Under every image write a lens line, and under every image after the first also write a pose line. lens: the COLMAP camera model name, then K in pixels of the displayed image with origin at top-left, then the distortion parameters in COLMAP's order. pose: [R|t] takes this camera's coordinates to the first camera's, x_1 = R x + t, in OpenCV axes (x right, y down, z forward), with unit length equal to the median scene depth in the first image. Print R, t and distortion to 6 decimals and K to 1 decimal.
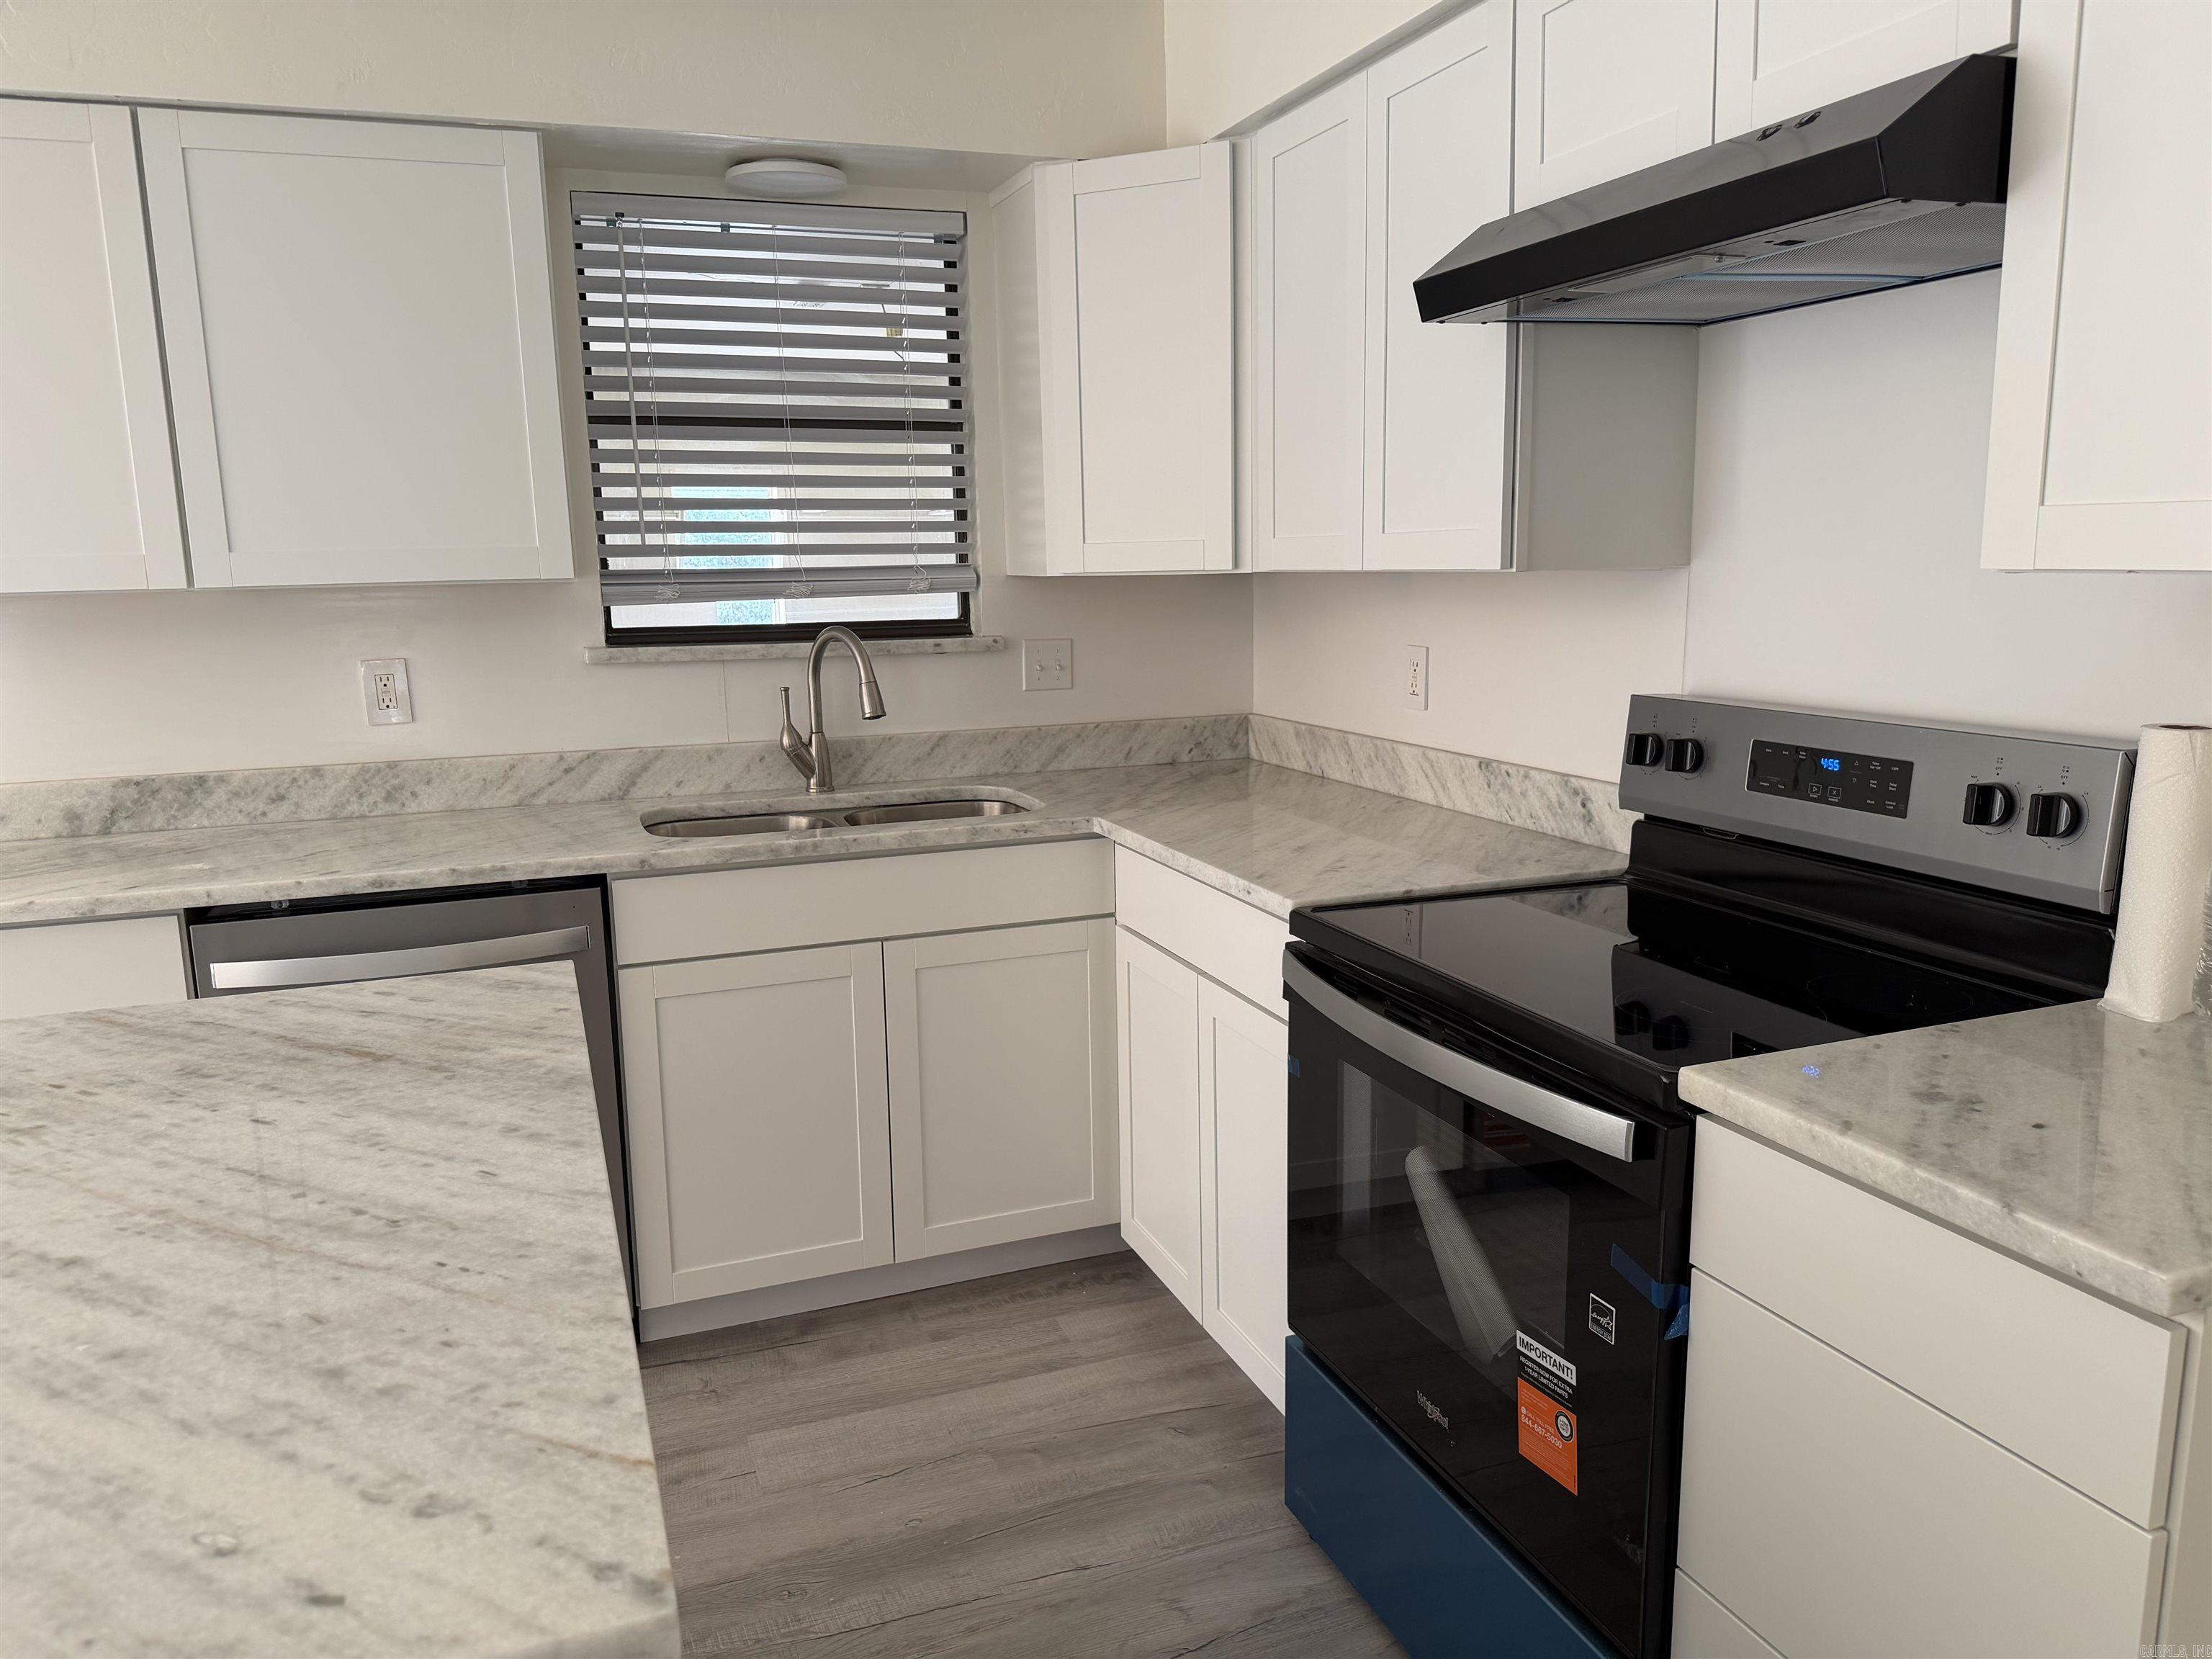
lens RADIAL K [[1559.9, 0, 1094.1], [0, 1559.9, 839.4], [0, 0, 1]] dist [0.085948, -0.140659]
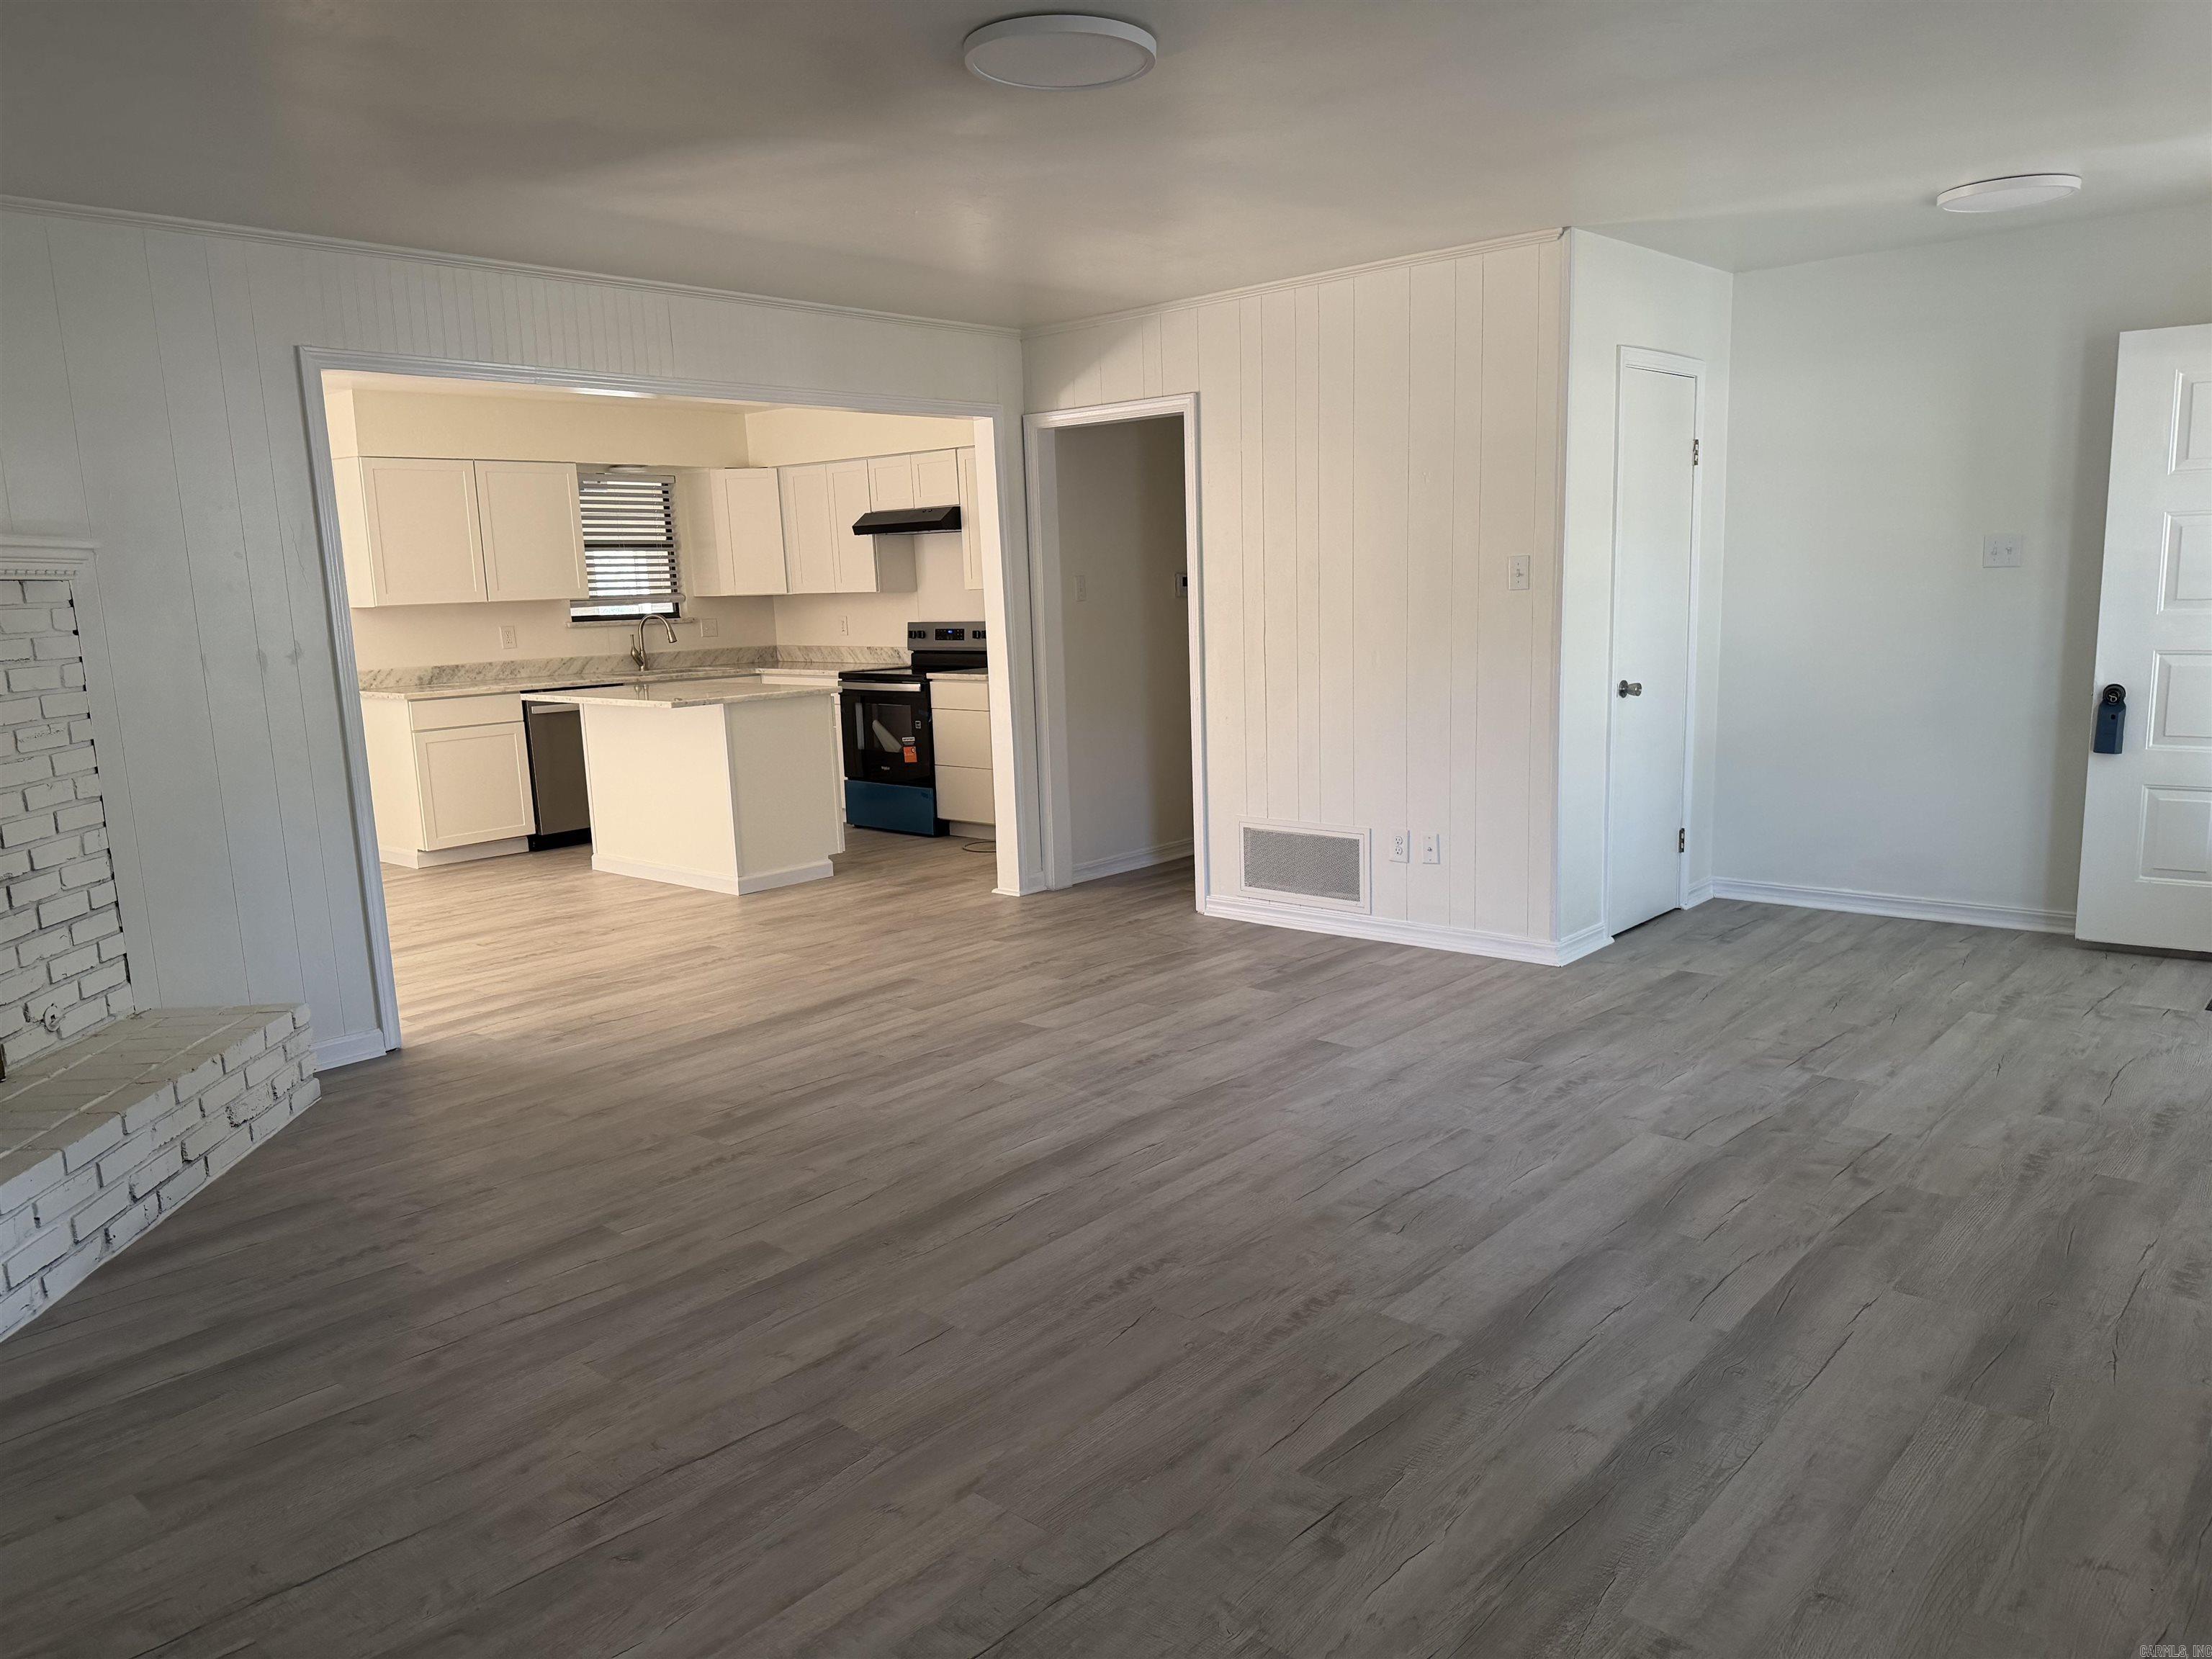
lens RADIAL K [[1569.9, 0, 1113.6], [0, 1569.9, 829.9], [0, 0, 1]] dist [0.160814, -0.323880]
pose [[0.881173, -0.084597, 0.465164, -0.858725], [0.099015, 0.995064, -0.006598, 0.395129], [-0.462309, 0.051872, 0.885200, -2.148113]]
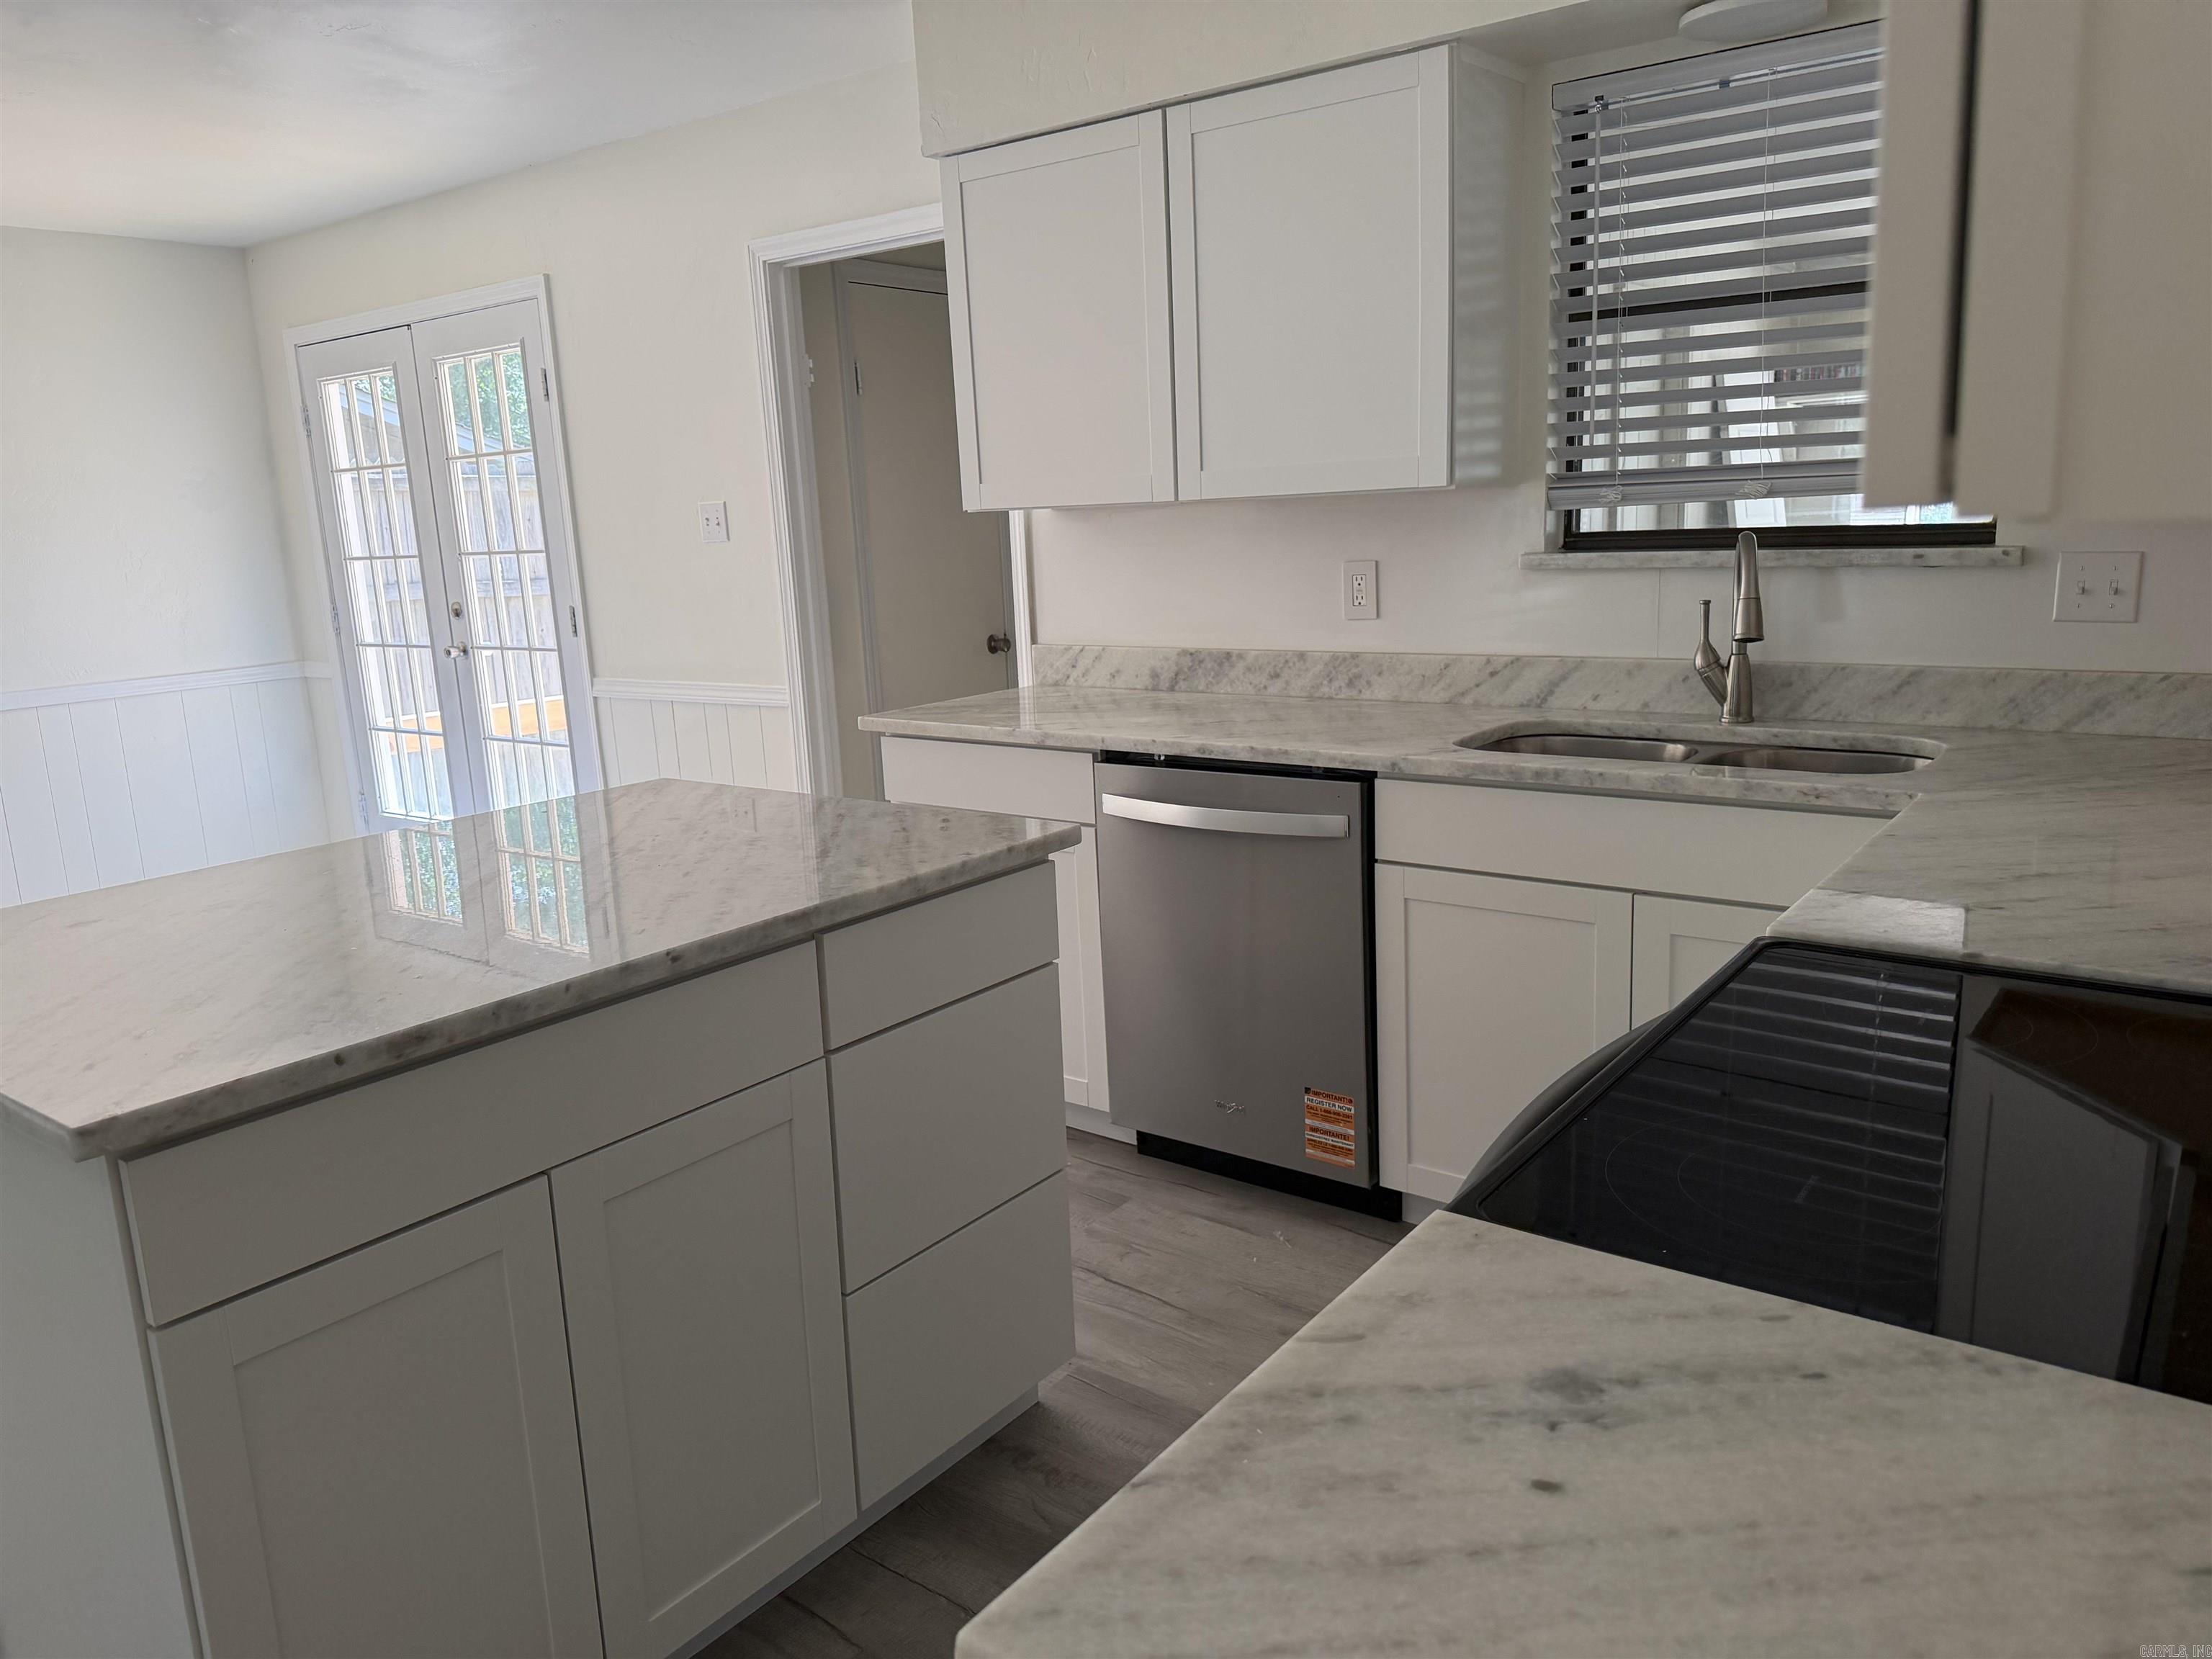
lens RADIAL K [[1553.0, 0, 1078.1], [0, 1553.0, 823.4], [0, 0, 1]] dist [0.089669, -0.143342]
pose [[0.525414, 0.168367, -0.834022, 0.395914], [-0.118468, 0.985154, 0.124245, -0.042770], [0.842559, 0.033525, 0.537560, 0.231471]]
